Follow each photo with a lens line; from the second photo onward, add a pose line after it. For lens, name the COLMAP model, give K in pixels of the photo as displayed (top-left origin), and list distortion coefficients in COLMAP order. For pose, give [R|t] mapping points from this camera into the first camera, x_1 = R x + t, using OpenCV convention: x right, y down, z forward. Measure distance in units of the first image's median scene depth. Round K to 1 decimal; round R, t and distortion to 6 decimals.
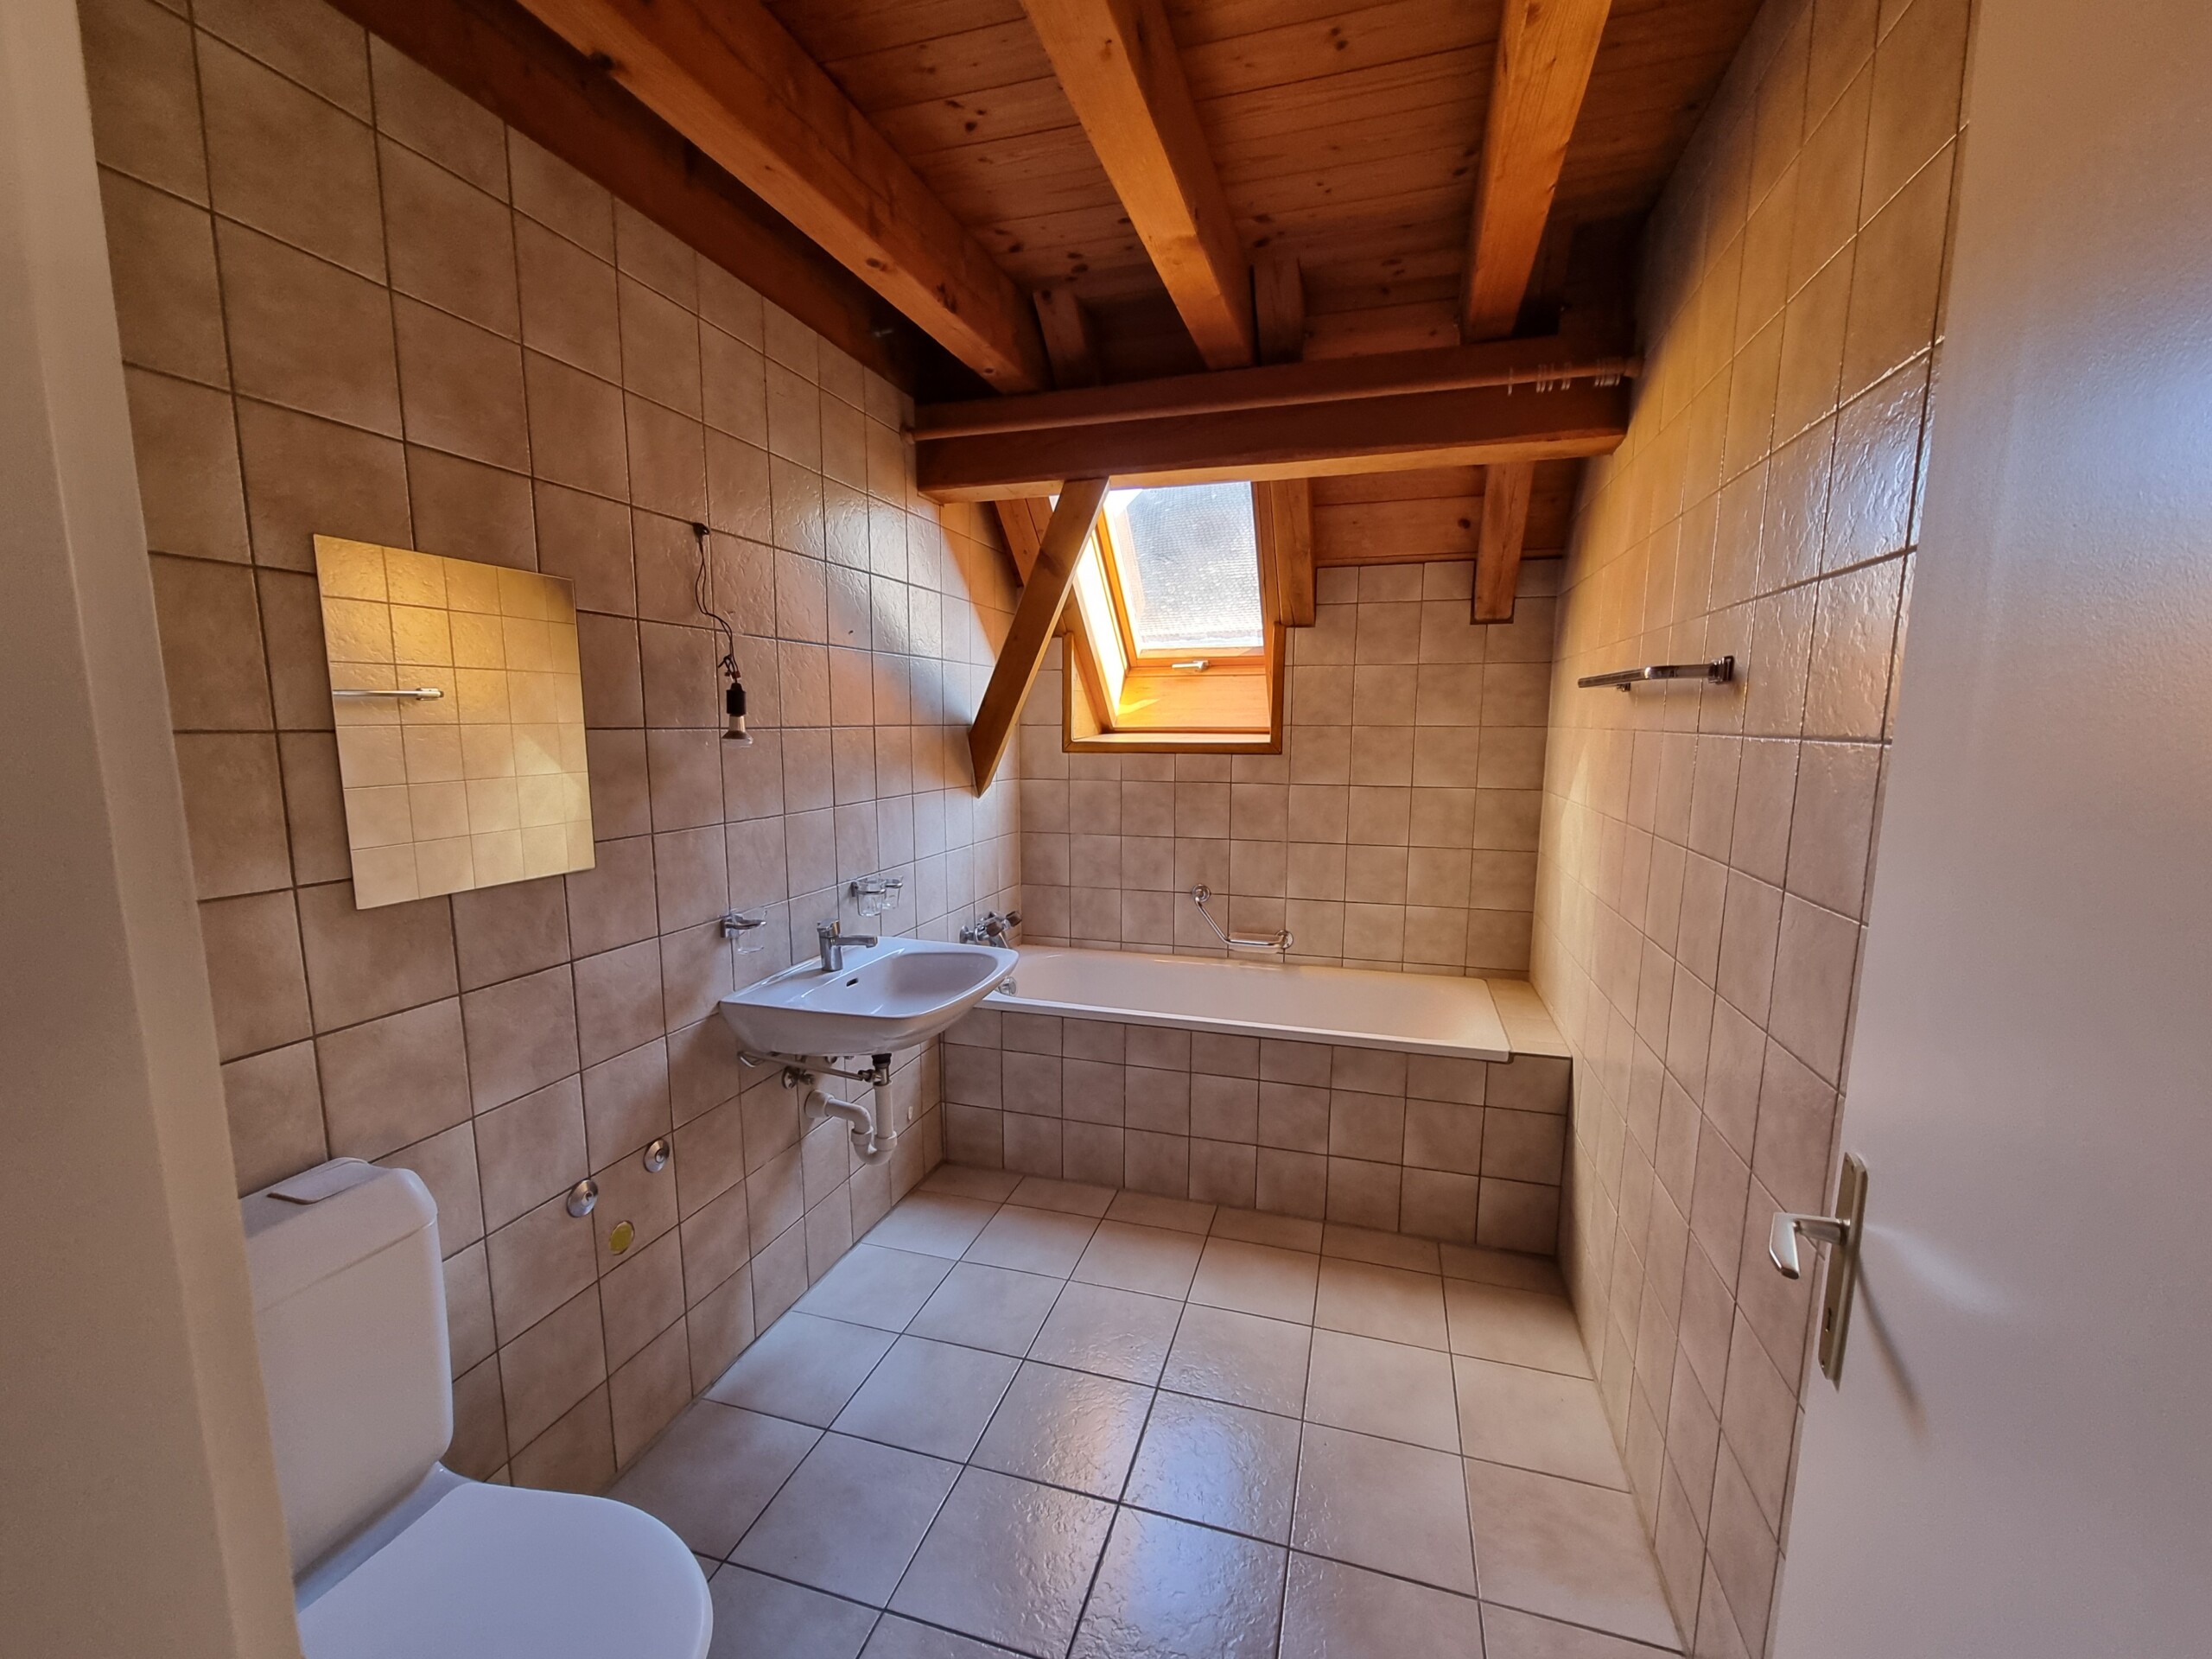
lens RADIAL K [[899.0, 0, 1102.6], [0, 899.0, 837.9], [0, 0, 1]] dist [0.000118, -0.000090]
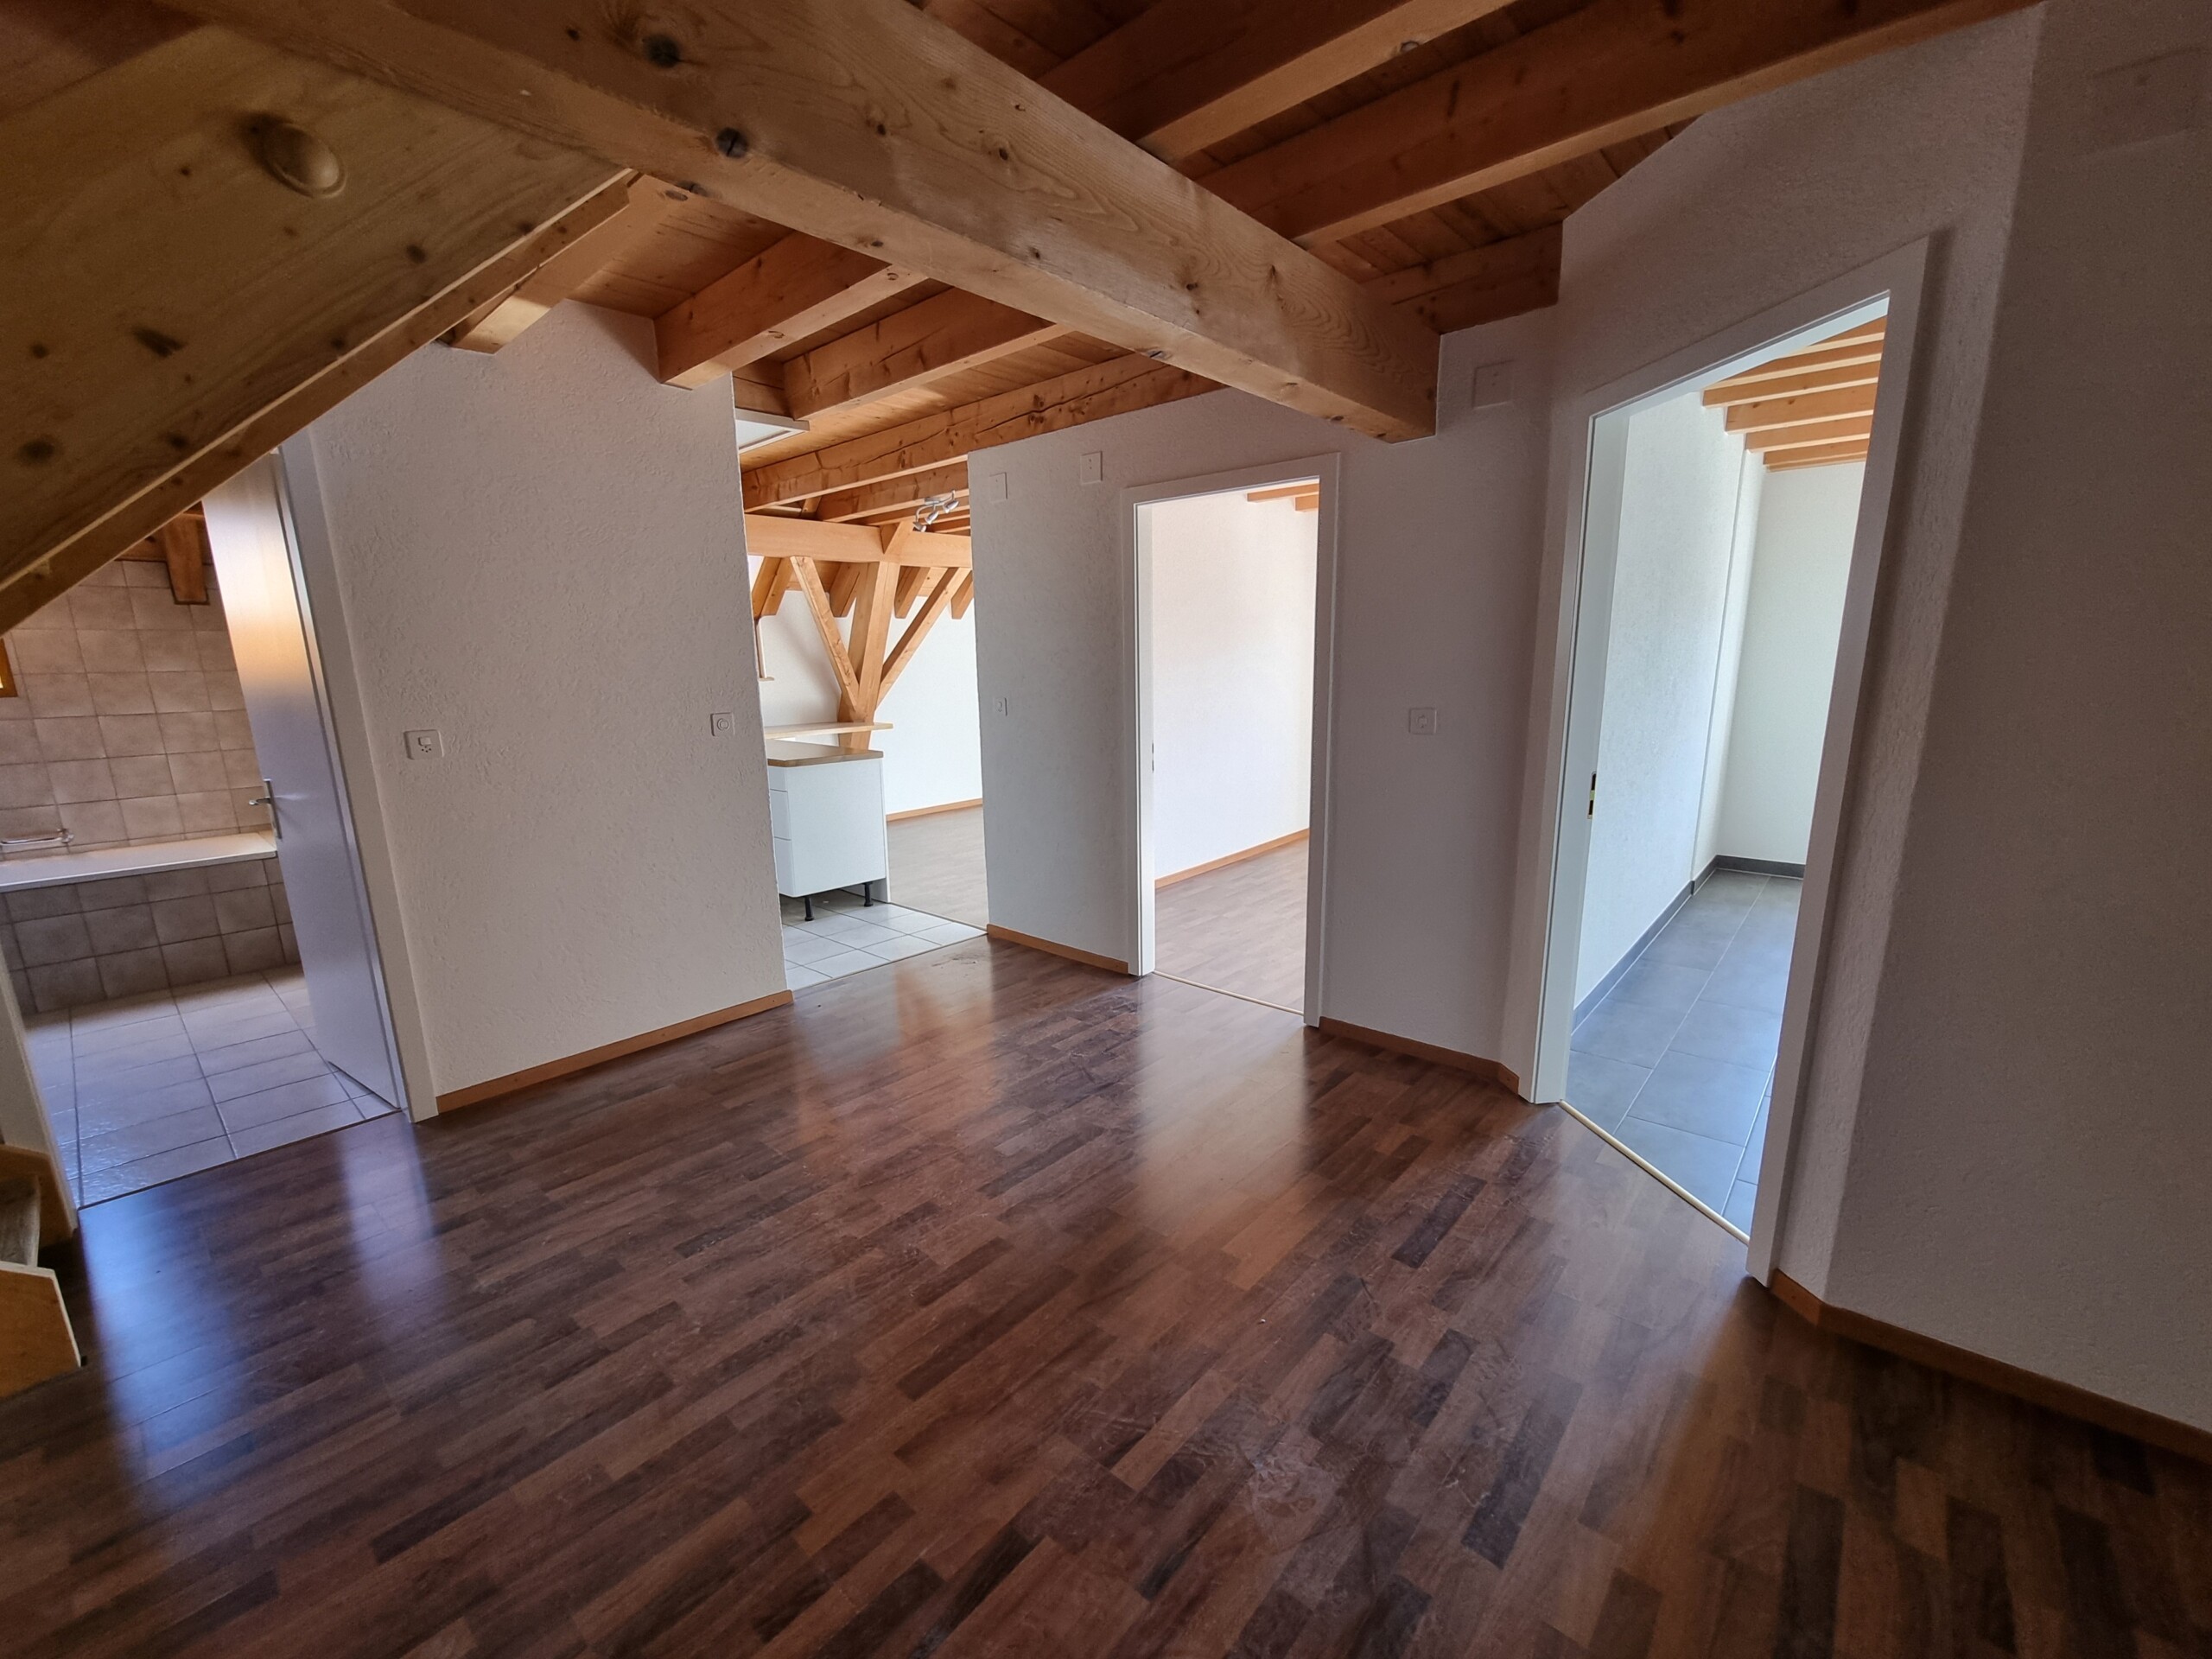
lens RADIAL K [[899.0, 0, 1100.8], [0, 899.0, 851.4], [0, 0, 1]] dist [0.000118, -0.000090]
pose [[0.403410, -0.205542, 0.891635, -0.399669], [0.147655, 0.976296, 0.158253, 0.161413], [-0.903028, 0.067814, 0.424196, -1.028495]]
